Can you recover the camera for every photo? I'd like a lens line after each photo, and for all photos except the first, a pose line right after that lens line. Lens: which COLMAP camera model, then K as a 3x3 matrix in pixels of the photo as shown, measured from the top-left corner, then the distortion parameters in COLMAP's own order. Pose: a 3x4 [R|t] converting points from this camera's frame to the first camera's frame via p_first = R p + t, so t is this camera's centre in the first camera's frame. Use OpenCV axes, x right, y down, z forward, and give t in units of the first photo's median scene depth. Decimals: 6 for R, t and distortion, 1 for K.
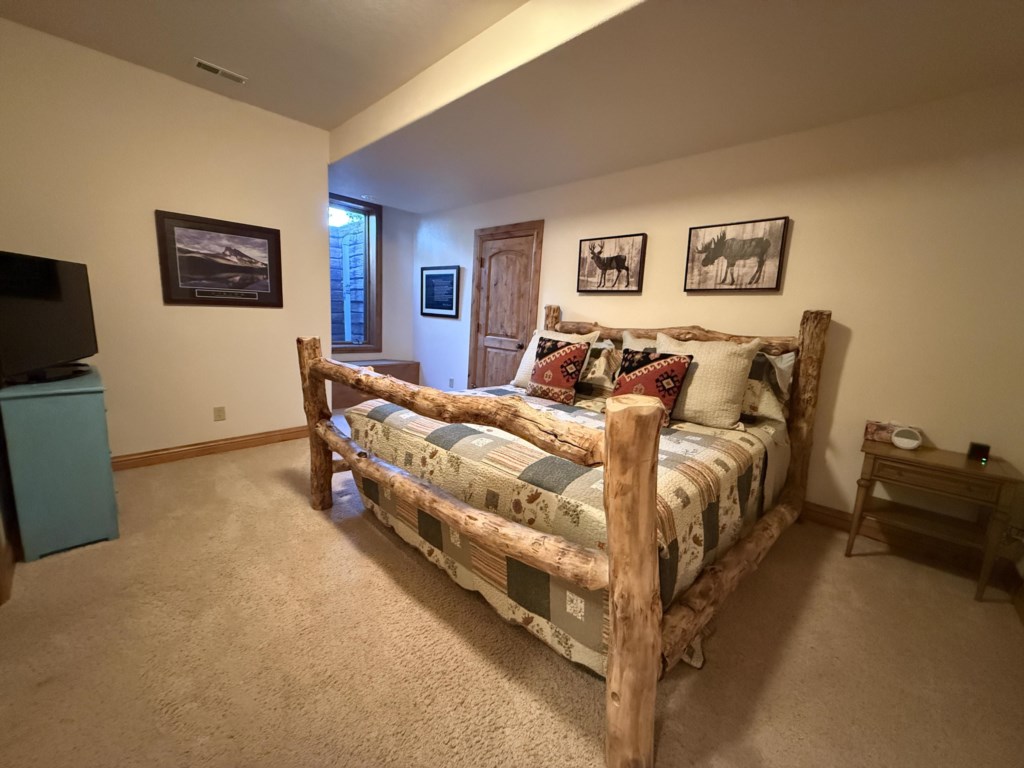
lens RADIAL K [[407.3, 0, 512.0], [0, 407.3, 384.0], [0, 0, 1]] dist [0.000479, 0.000170]
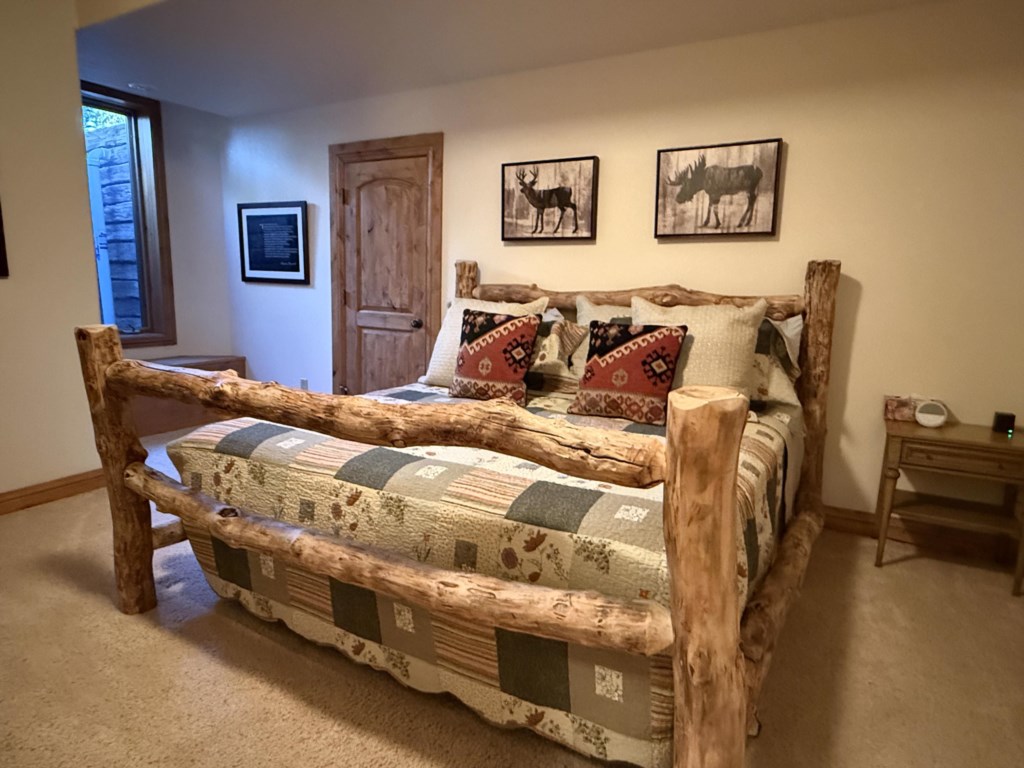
lens RADIAL K [[611.9, 0, 512.0], [0, 611.9, 384.0], [0, 0, 1]] dist [0.000177, 0.000846]
pose [[0.970607, -0.071091, 0.229929, -0.122516], [0.068227, 0.997461, 0.020391, -0.009237], [-0.230795, -0.004105, 0.972994, -0.004942]]
